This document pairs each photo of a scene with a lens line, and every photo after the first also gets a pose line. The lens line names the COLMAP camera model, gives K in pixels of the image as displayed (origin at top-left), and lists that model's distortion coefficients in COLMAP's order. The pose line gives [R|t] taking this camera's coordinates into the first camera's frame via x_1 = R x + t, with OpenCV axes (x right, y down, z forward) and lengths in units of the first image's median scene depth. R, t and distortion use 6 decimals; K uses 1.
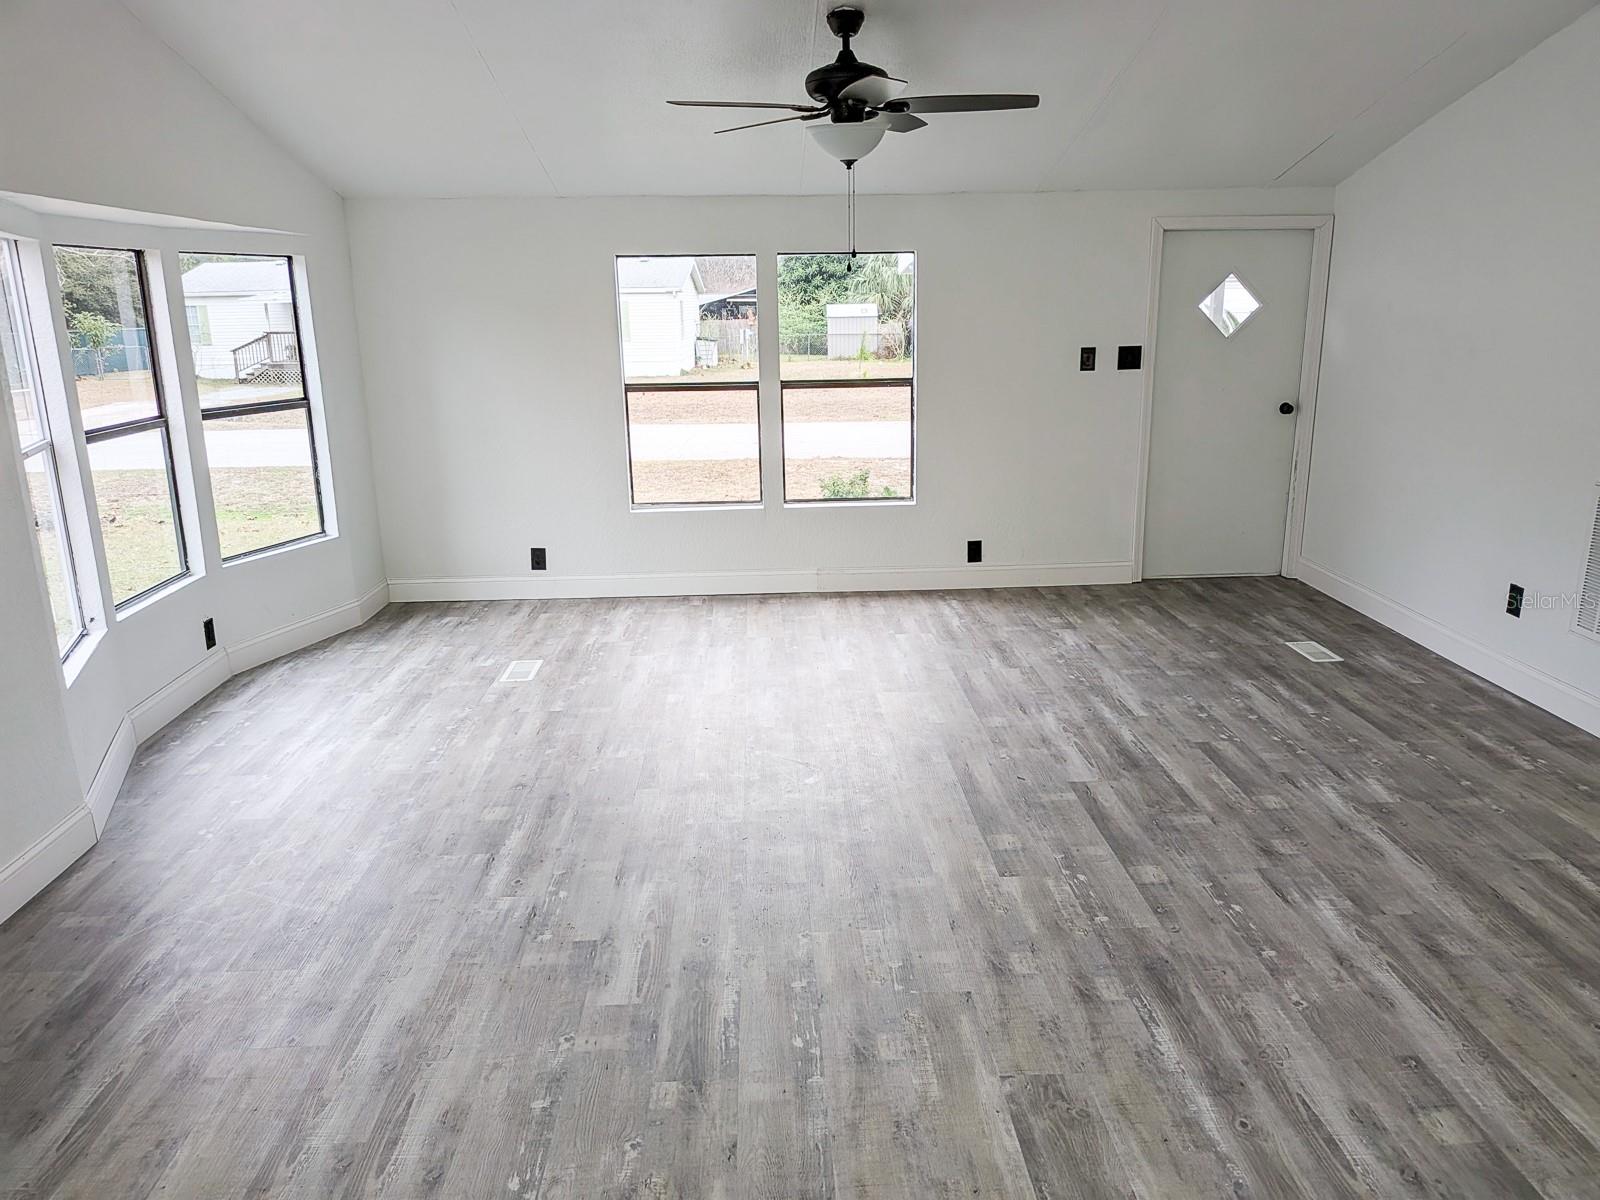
lens RADIAL K [[1143.2, 0, 812.7], [0, 1143.2, 598.7], [0, 0, 1]] dist [0.081744, -0.149274]
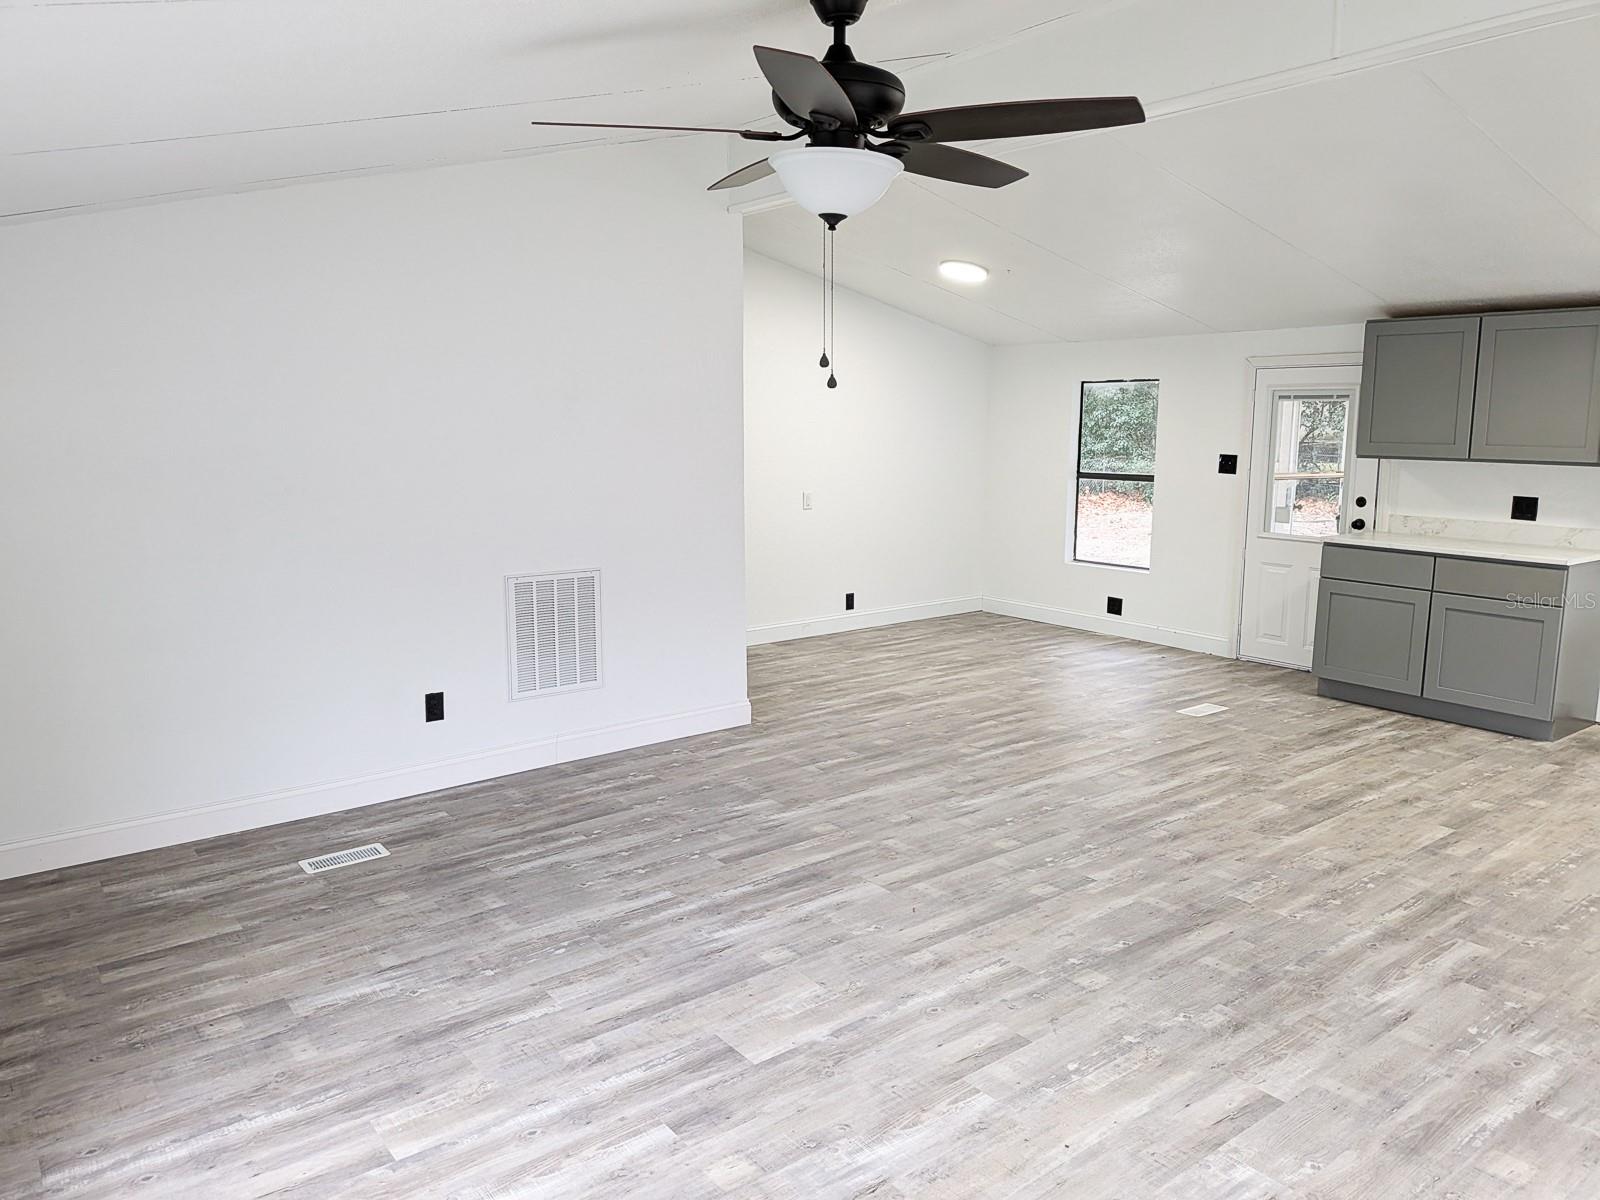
lens RADIAL K [[1145.0, 0, 791.9], [0, 1145.0, 577.7], [0, 0, 1]] dist [0.091558, -0.166036]
pose [[-0.563319, -0.106199, 0.819386, -0.476123], [0.223567, 0.935119, 0.274899, -0.357193], [-0.795418, 0.338044, -0.503028, 1.336392]]
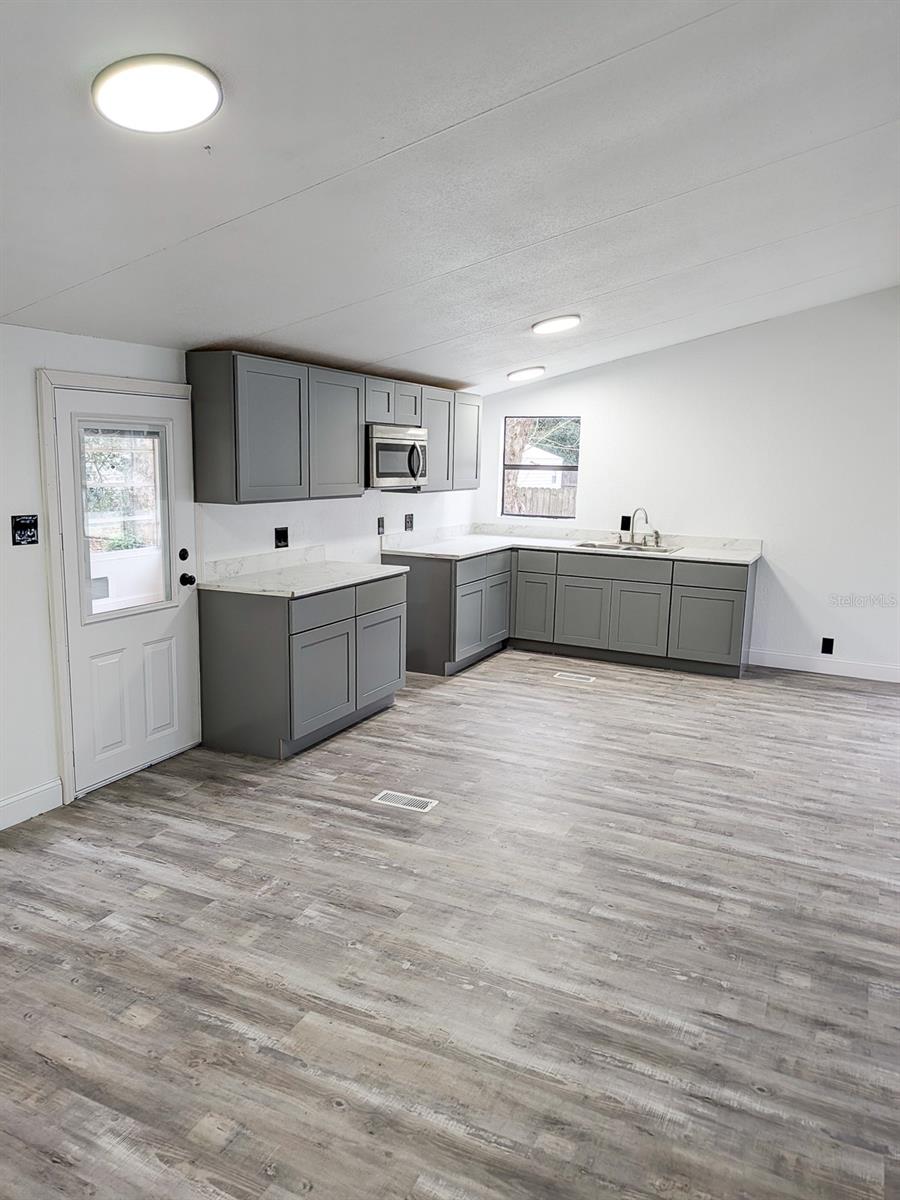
lens RADIAL K [[858.7, 0, 454.1], [0, 858.7, 589.8], [0, 0, 1]] dist [0.091558, -0.166036]
pose [[-0.470752, 0.140031, -0.871082, 1.159576], [-0.247372, 0.926772, 0.282669, -0.182111], [0.846876, 0.348548, -0.401640, 0.599669]]
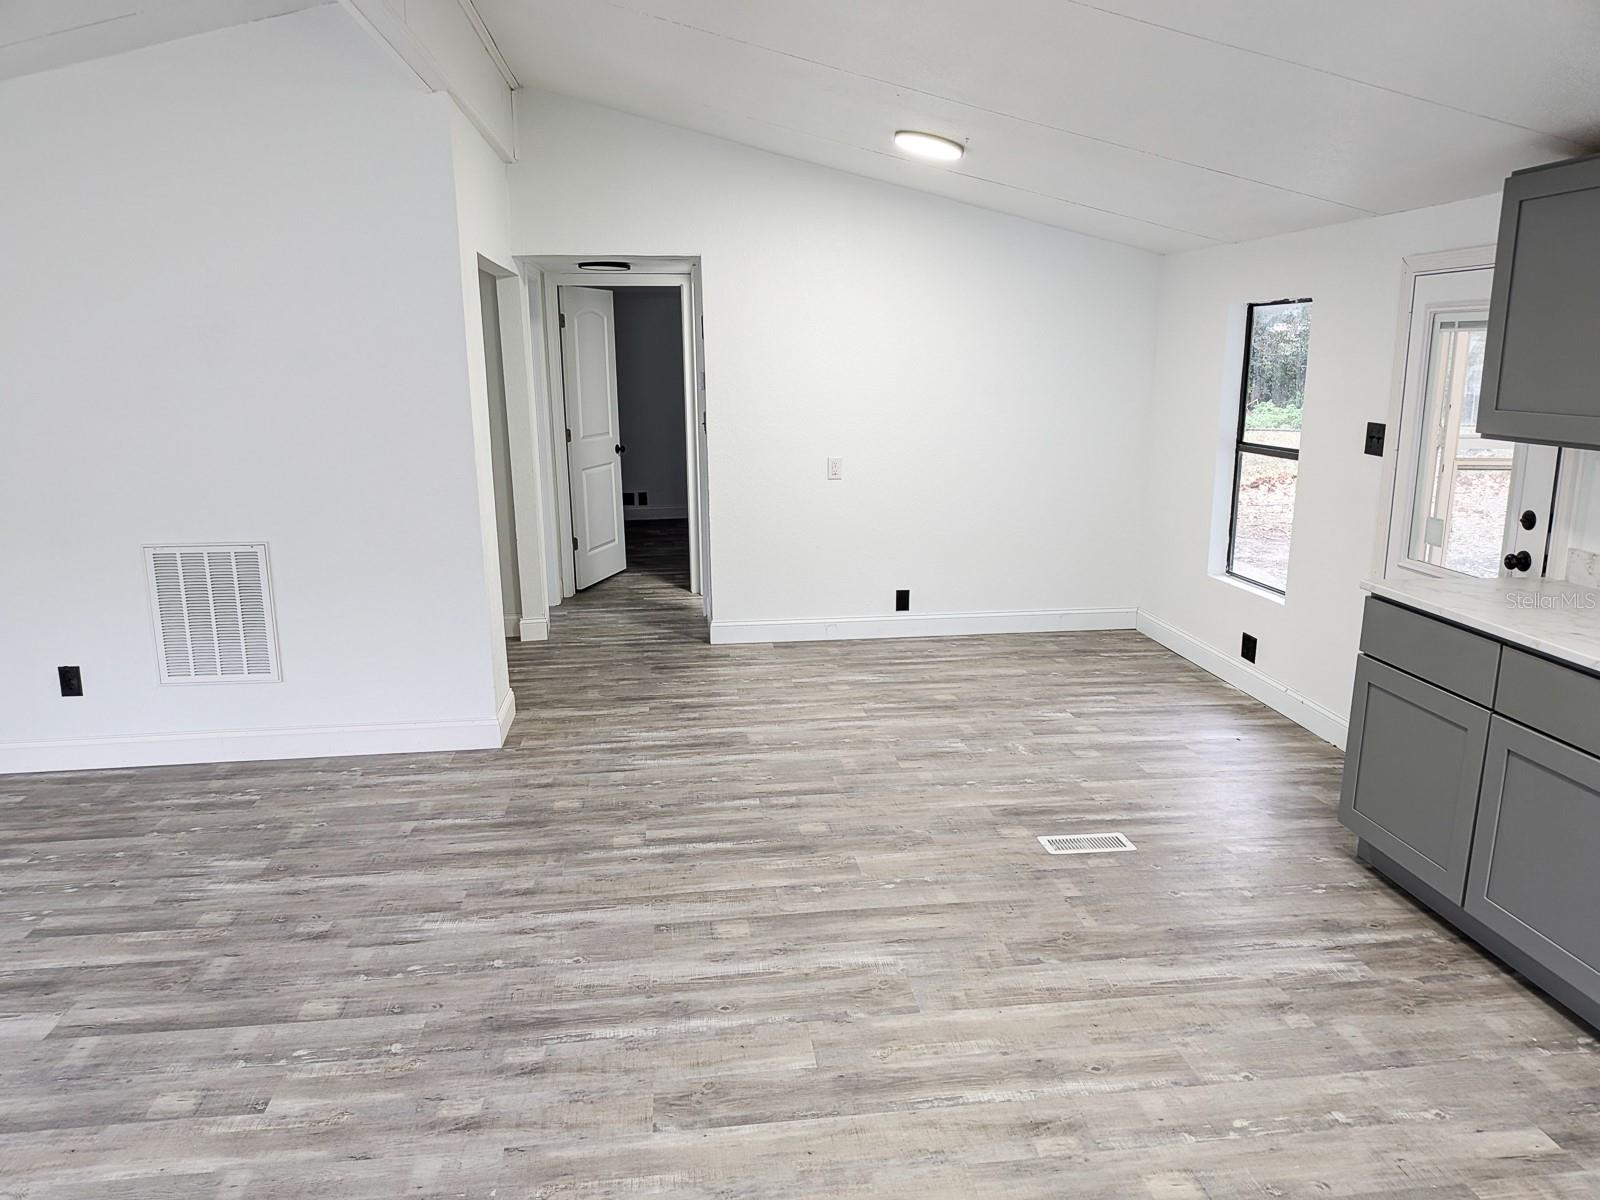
lens RADIAL K [[1145.7, 0, 797.1], [0, 1145.7, 609.4], [0, 0, 1]] dist [0.095204, -0.161891]
pose [[-0.066184, -0.203582, 0.976818, -0.415222], [0.267772, 0.939431, 0.213932, -0.109898], [-0.961206, 0.275724, -0.007662, 0.429132]]
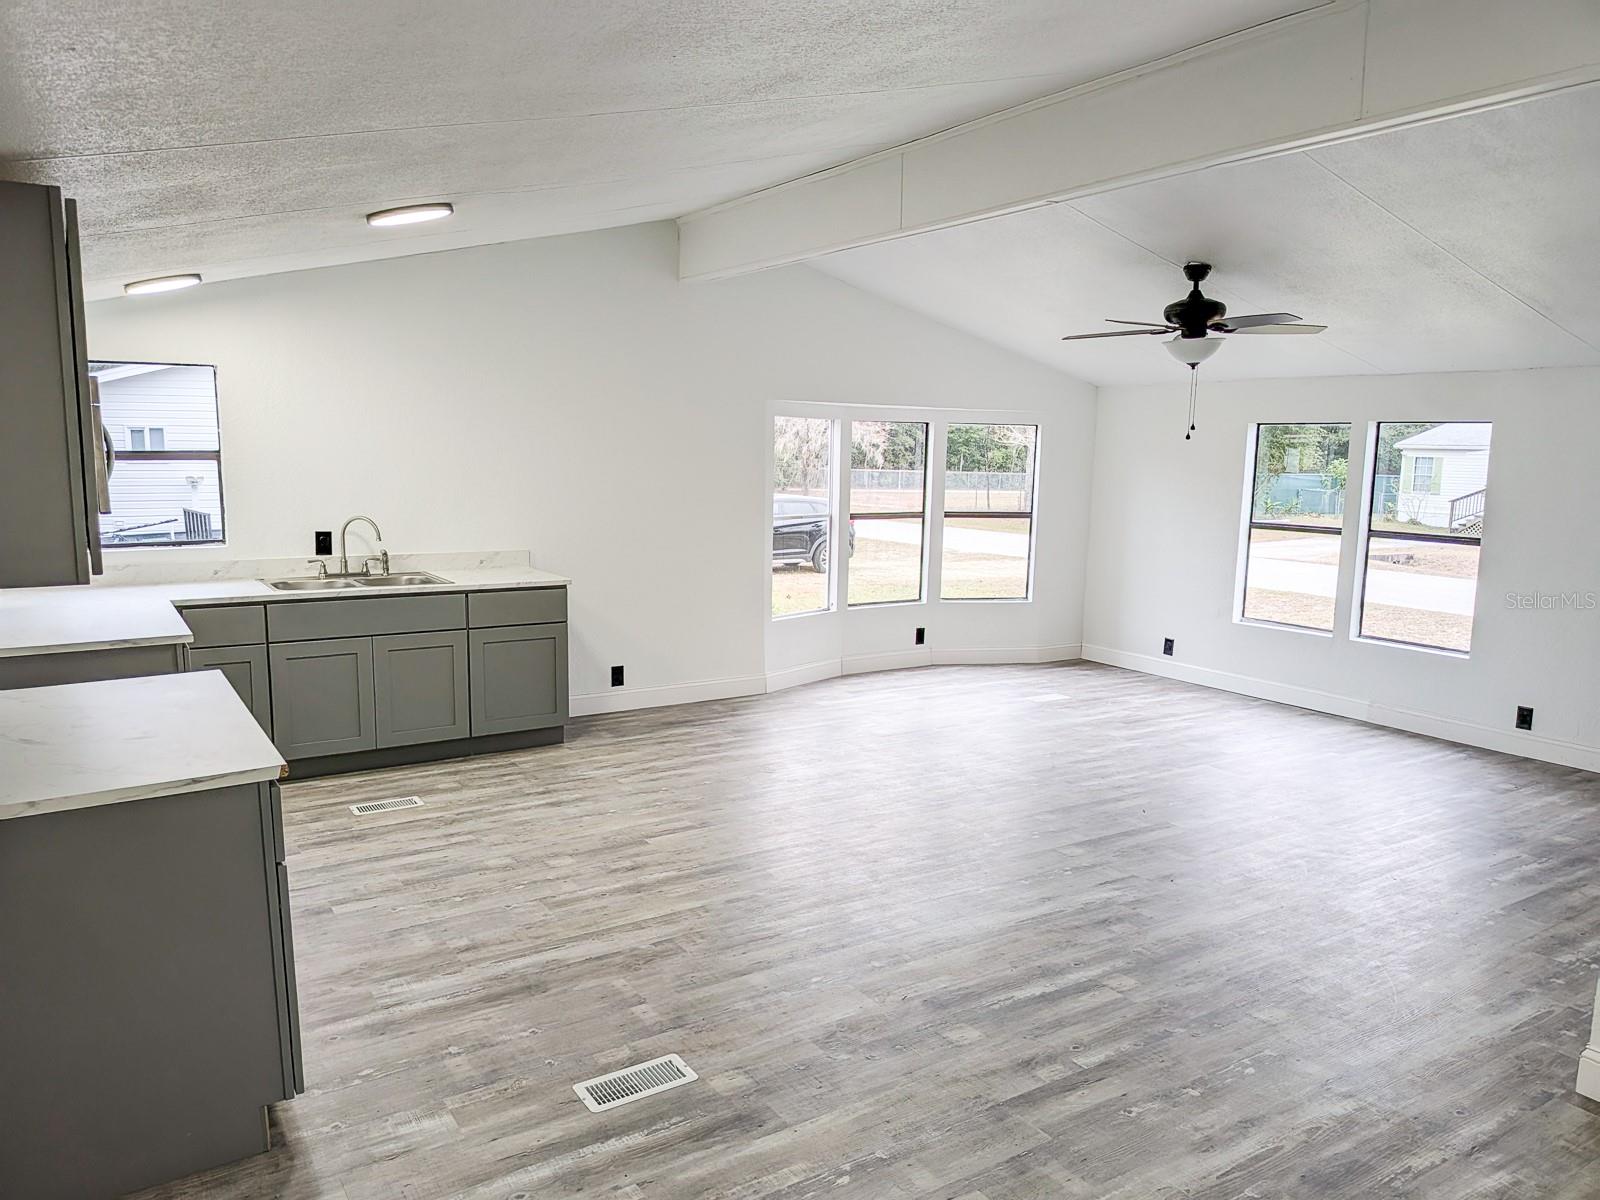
lens RADIAL K [[1145.7, 0, 797.1], [0, 1145.7, 609.4], [0, 0, 1]] dist [0.095204, -0.161891]
pose [[0.498625, 0.145684, -0.854488, 0.993953], [-0.245245, 0.969208, 0.022133, -0.001411], [0.831401, 0.198523, 0.518999, -0.074062]]
